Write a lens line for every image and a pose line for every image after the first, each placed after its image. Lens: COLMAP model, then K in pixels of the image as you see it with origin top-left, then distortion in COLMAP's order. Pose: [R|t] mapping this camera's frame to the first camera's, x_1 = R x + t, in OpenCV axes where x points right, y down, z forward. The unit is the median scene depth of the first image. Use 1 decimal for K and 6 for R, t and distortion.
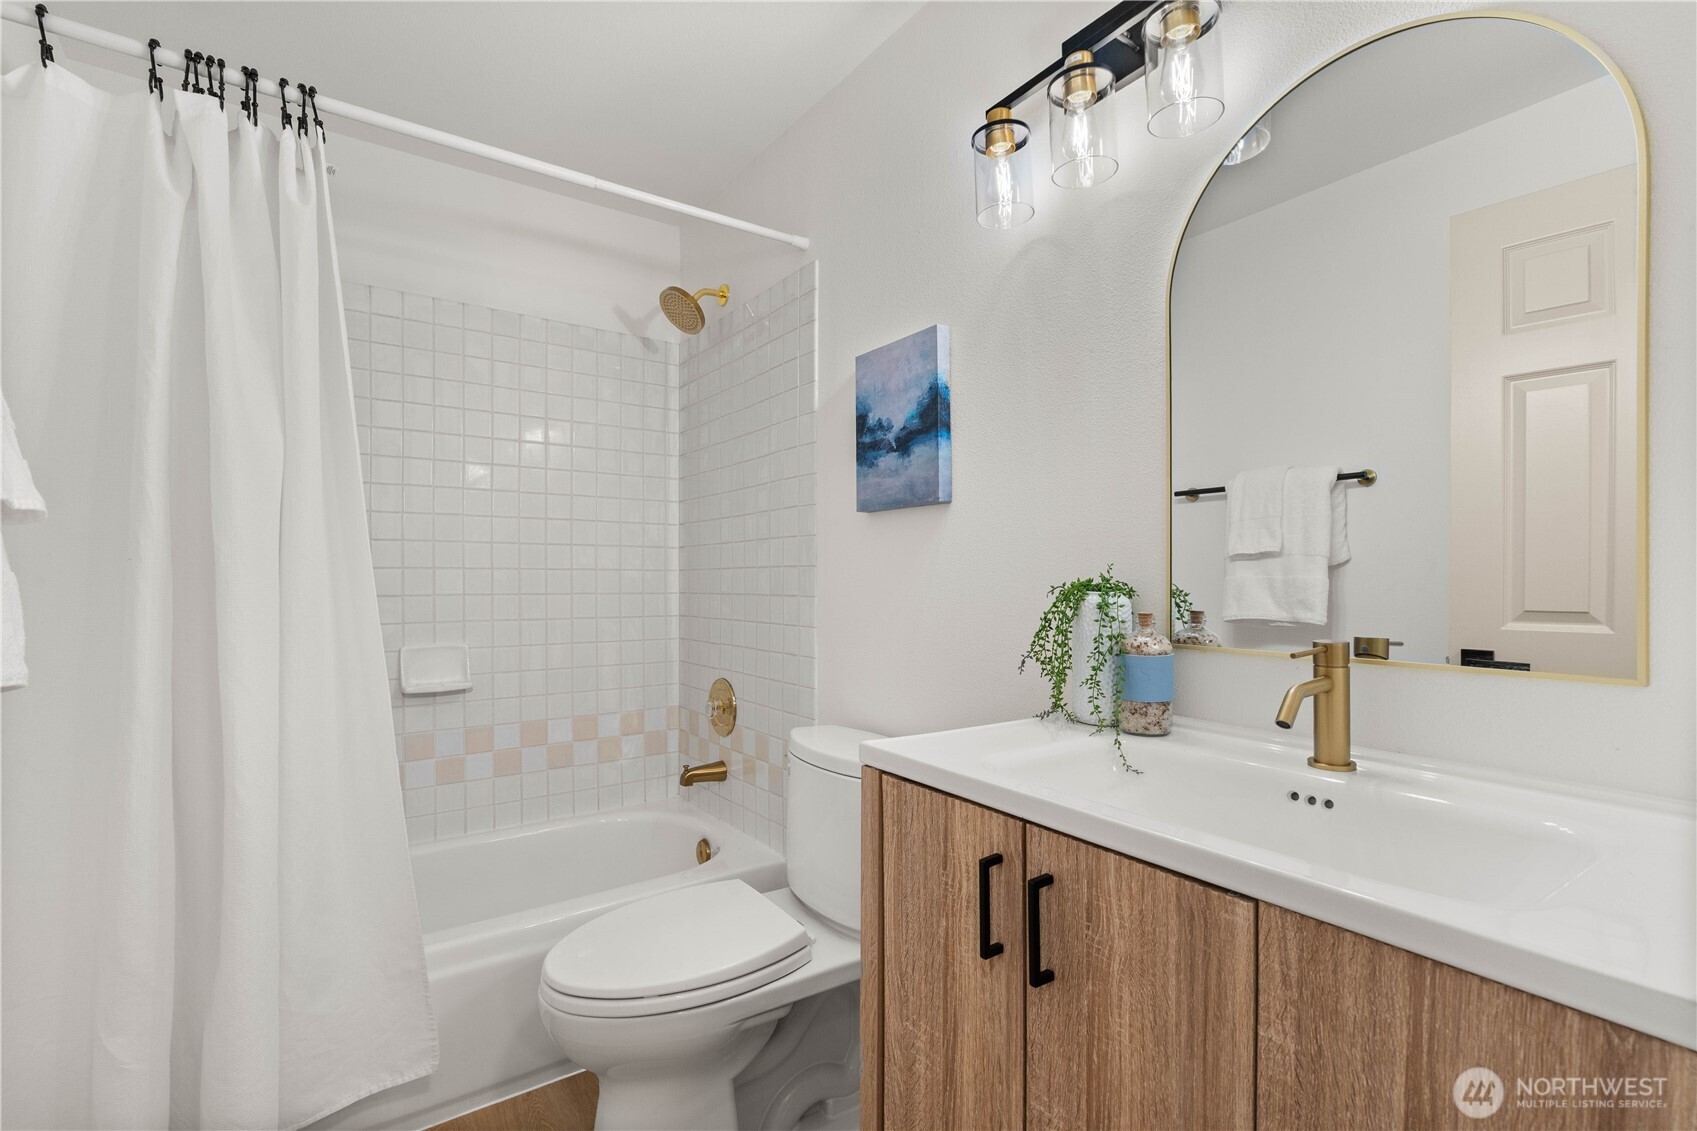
lens RADIAL K [[776.1, 0, 849.5], [0, 776.1, 573.2], [0, 0, 1]] dist [-0.005847, 0.002604]
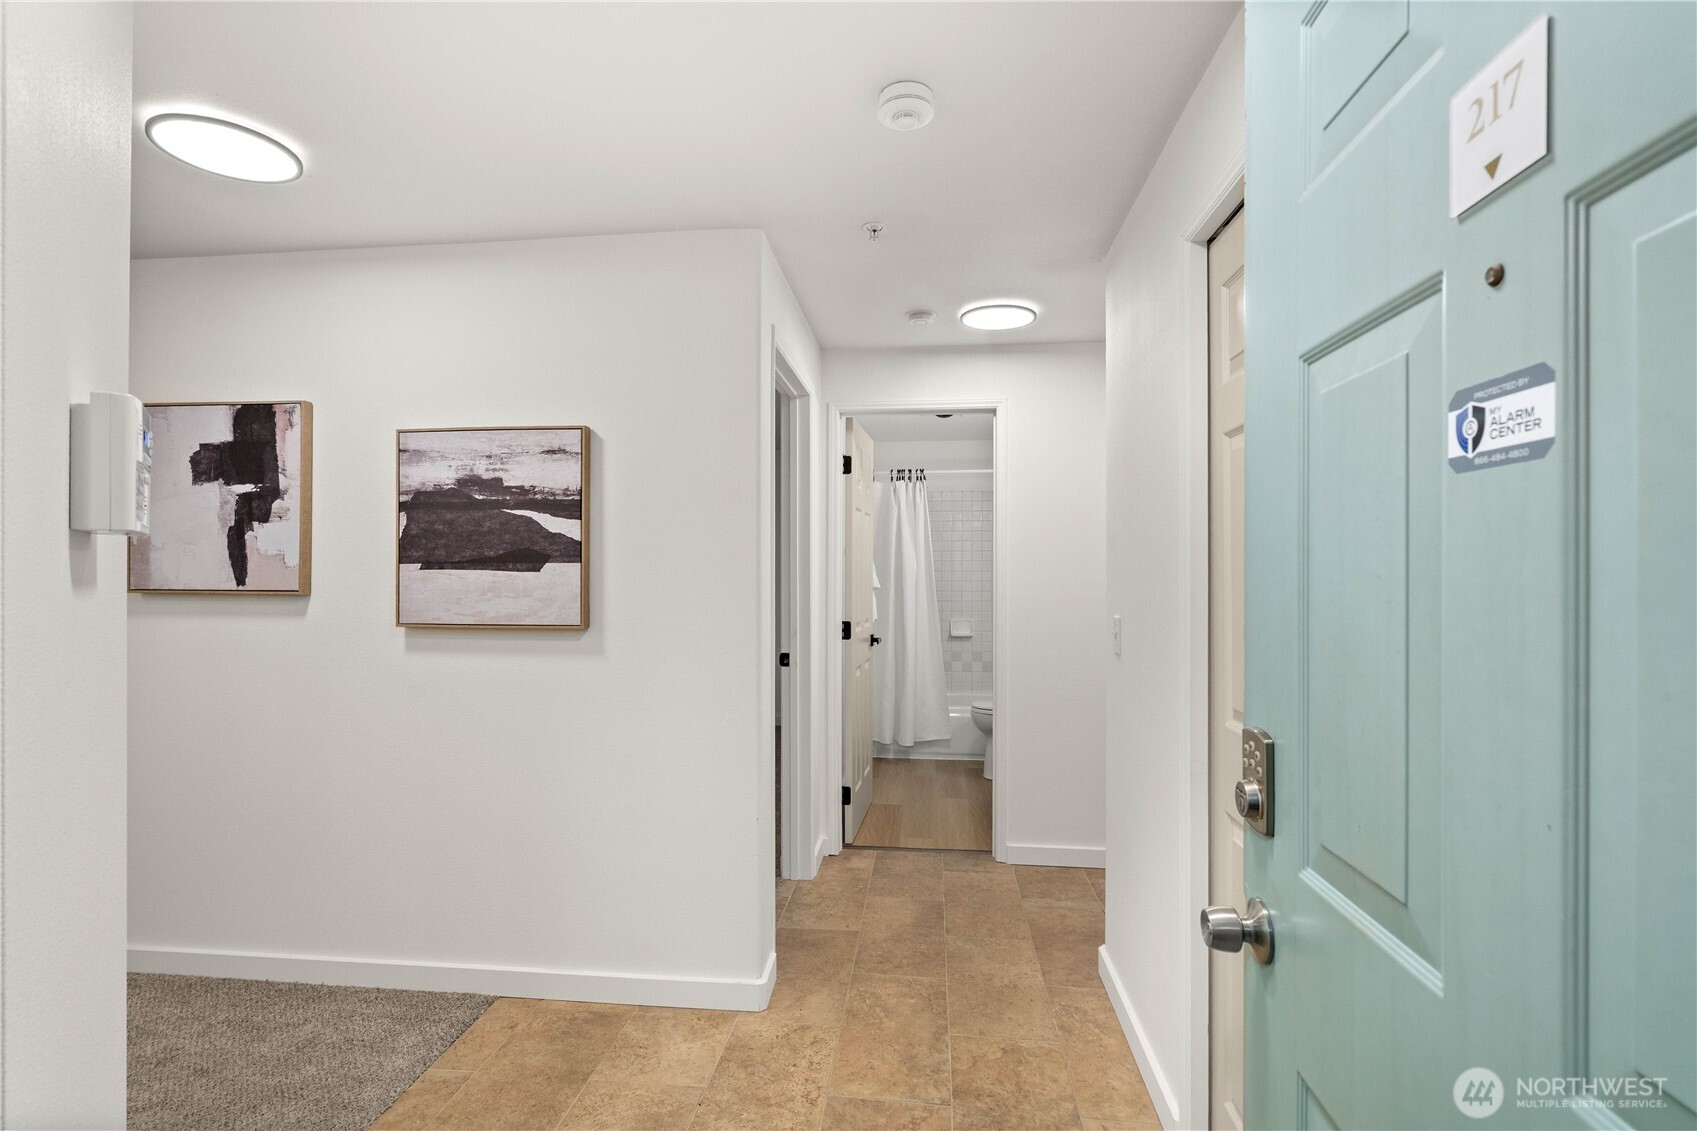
lens RADIAL K [[776.1, 0, 849.7], [0, 776.1, 568.6], [0, 0, 1]] dist [-0.005847, 0.002604]
pose [[0.753277, -0.000090, -0.657703, 1.524126], [-0.001269, 0.999998, -0.001591, -0.130954], [0.657702, 0.002033, 0.753275, -2.082994]]
